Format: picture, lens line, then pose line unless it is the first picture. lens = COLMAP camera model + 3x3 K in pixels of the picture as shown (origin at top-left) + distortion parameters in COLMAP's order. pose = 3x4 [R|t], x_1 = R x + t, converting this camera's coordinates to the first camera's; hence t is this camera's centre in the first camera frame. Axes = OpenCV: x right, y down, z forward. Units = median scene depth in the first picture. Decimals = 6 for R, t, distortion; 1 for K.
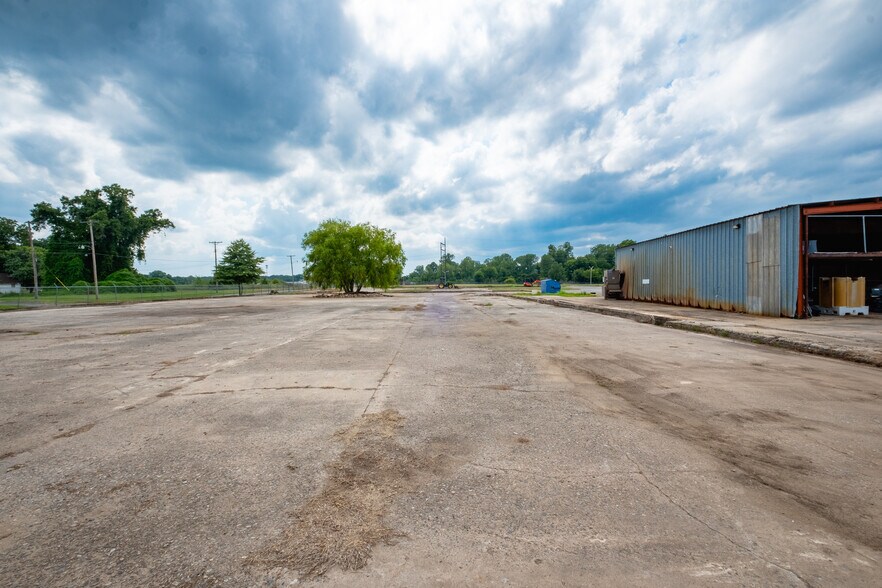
lens RADIAL K [[374.9, 0, 450.6], [0, 374.9, 284.2], [0, 0, 1]] dist [0.000011, 0.000066]
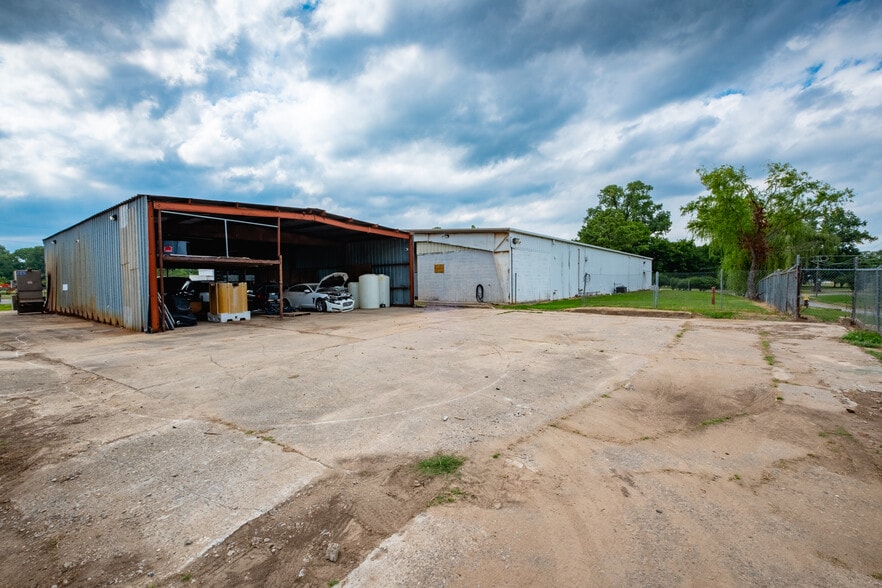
lens RADIAL K [[374.9, 0, 450.6], [0, 374.9, 284.2], [0, 0, 1]] dist [0.000011, 0.000066]
pose [[0.539559, -0.000451, 0.841948, 0.546535], [0.008731, 0.999949, -0.005060, -0.005046], [-0.841903, 0.010081, 0.539535, -0.012492]]
